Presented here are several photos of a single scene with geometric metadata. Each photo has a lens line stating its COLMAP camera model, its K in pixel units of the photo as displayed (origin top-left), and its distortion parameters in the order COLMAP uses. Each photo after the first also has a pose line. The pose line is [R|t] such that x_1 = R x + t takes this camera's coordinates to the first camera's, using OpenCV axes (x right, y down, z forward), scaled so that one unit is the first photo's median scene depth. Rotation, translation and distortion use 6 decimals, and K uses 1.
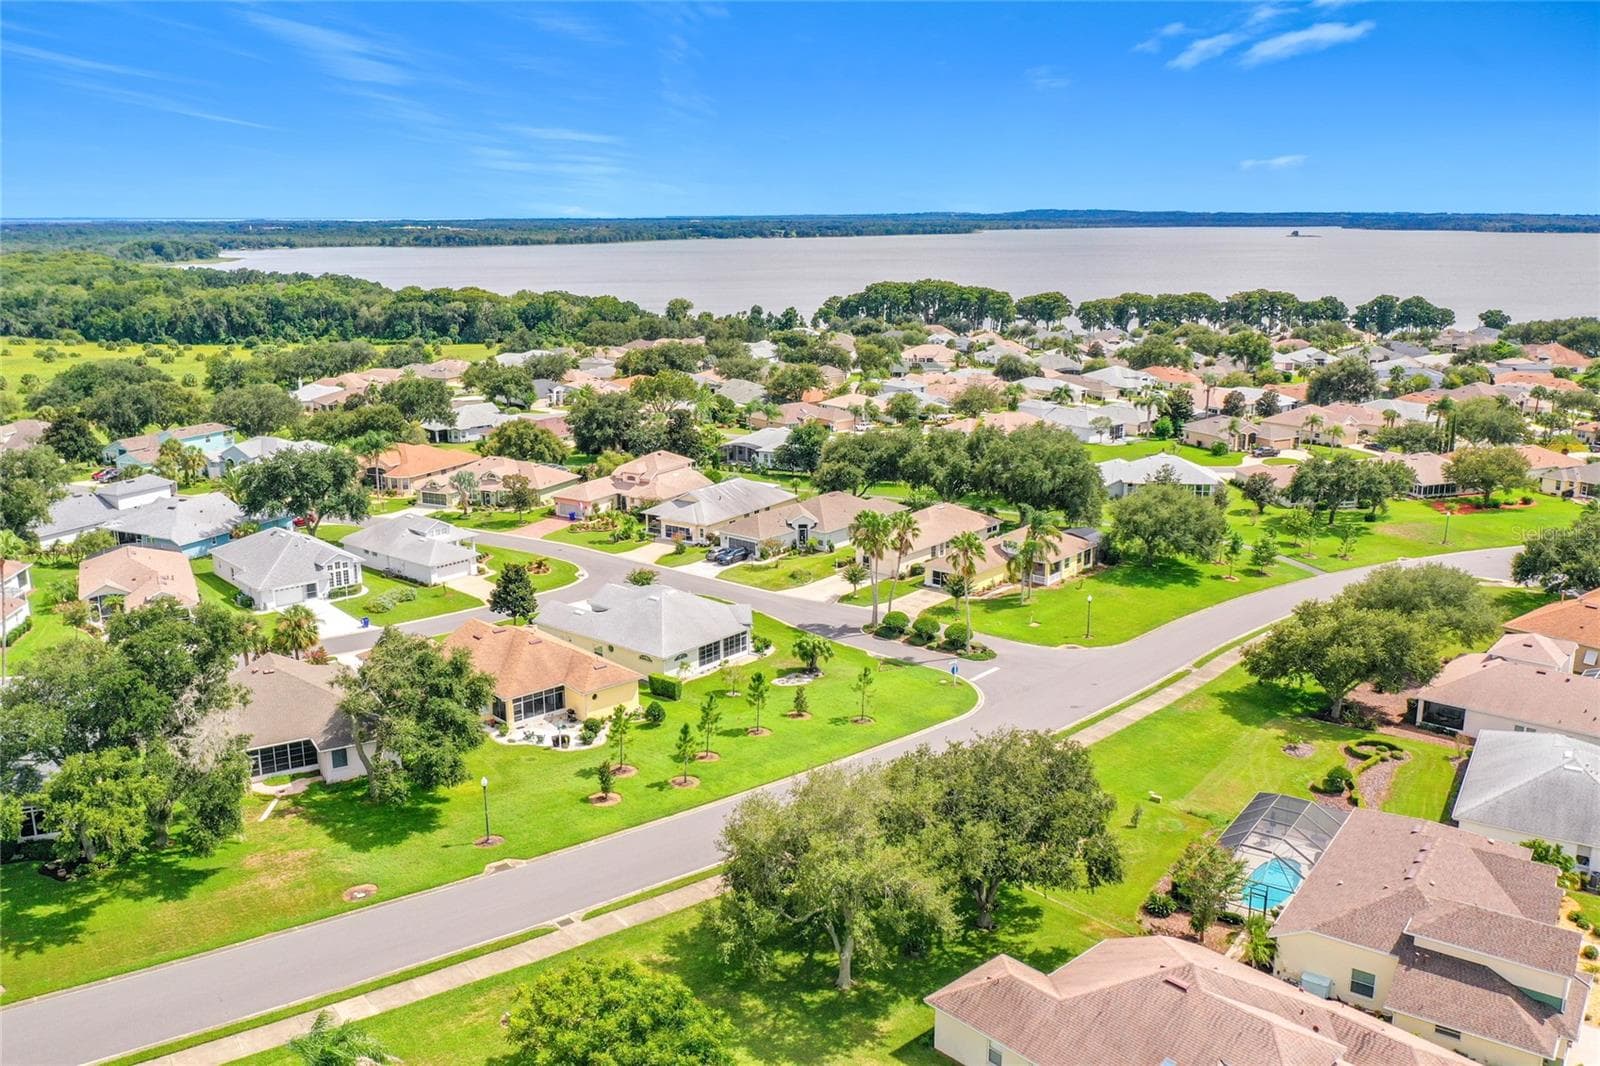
lens RADIAL K [[1257.5, 0, 800.0], [0, 1257.5, 533.0], [0, 0, 1]] dist [-0.033143, 0.004704]
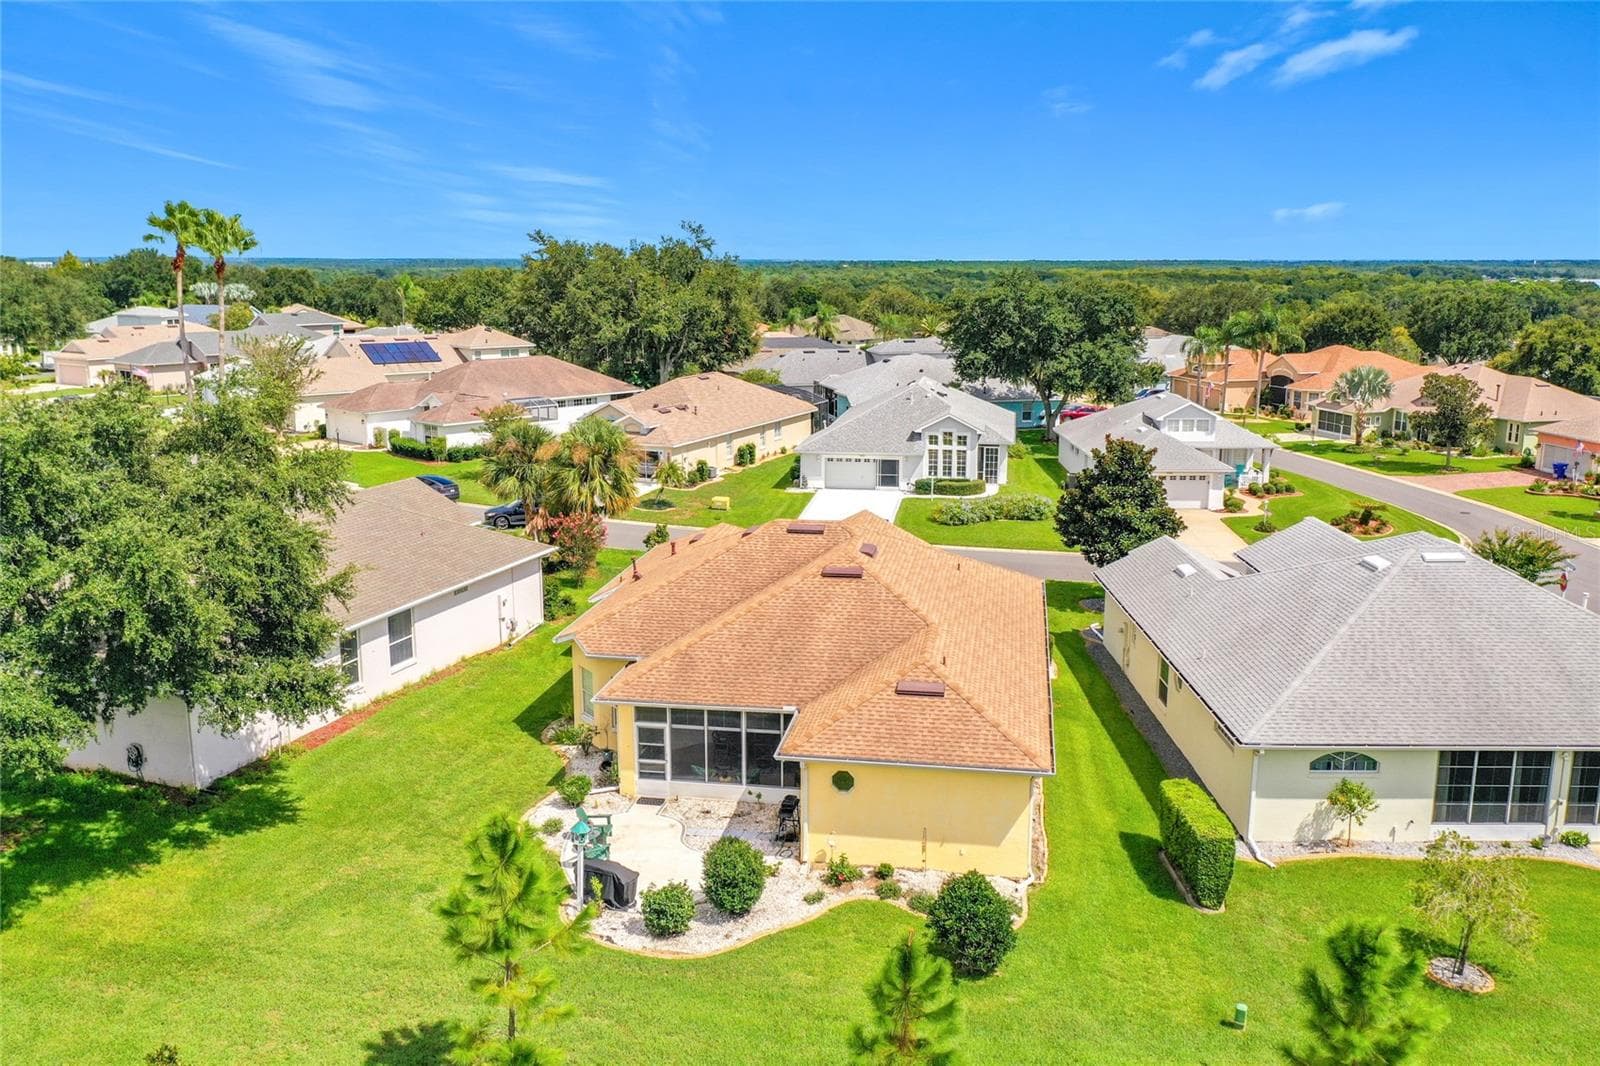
lens RADIAL K [[1257.5, 0, 800.0], [0, 1257.5, 533.0], [0, 0, 1]] dist [-0.033143, 0.004704]
pose [[0.597027, 0.156533, -0.786801, 0.039200], [-0.179282, 0.982007, 0.059329, 0.052433], [0.781932, 0.105638, 0.614348, 0.705877]]
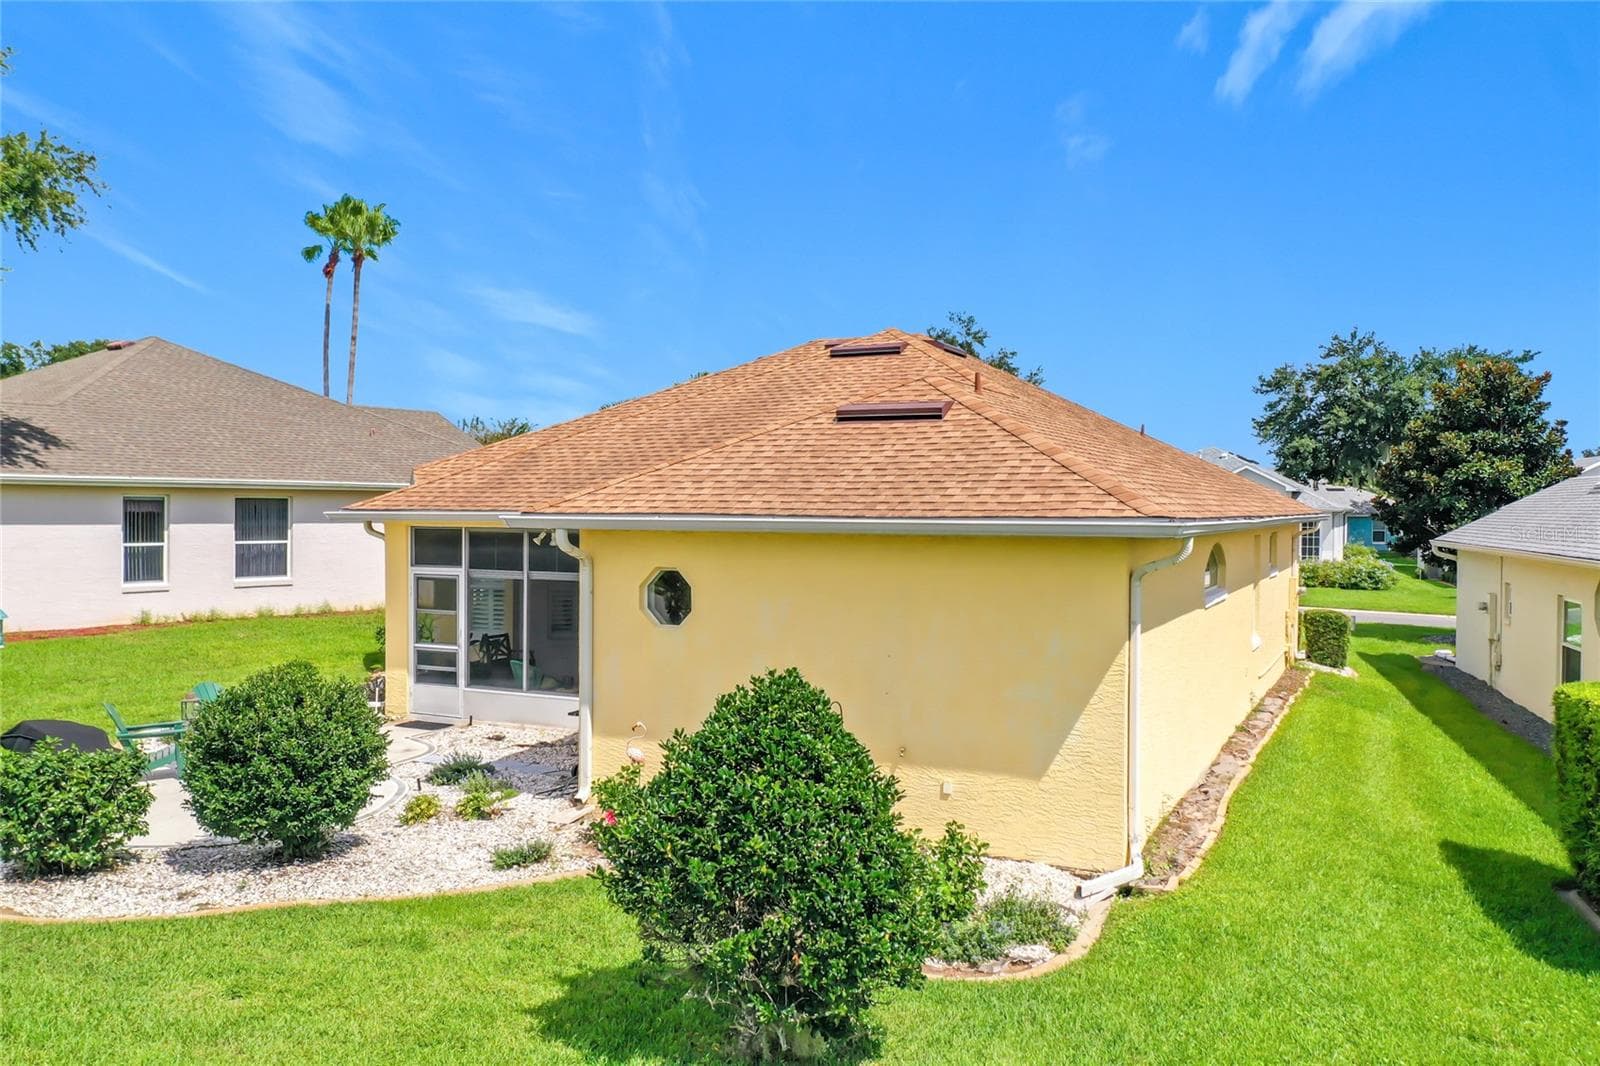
lens RADIAL K [[1257.5, 0, 800.0], [0, 1257.5, 533.0], [0, 0, 1]] dist [-0.033143, 0.004704]
pose [[0.349100, 0.009524, -0.937037, -0.044969], [-0.223609, 0.971909, -0.073428, 0.113477], [0.910016, 0.235164, 0.341423, 0.843118]]
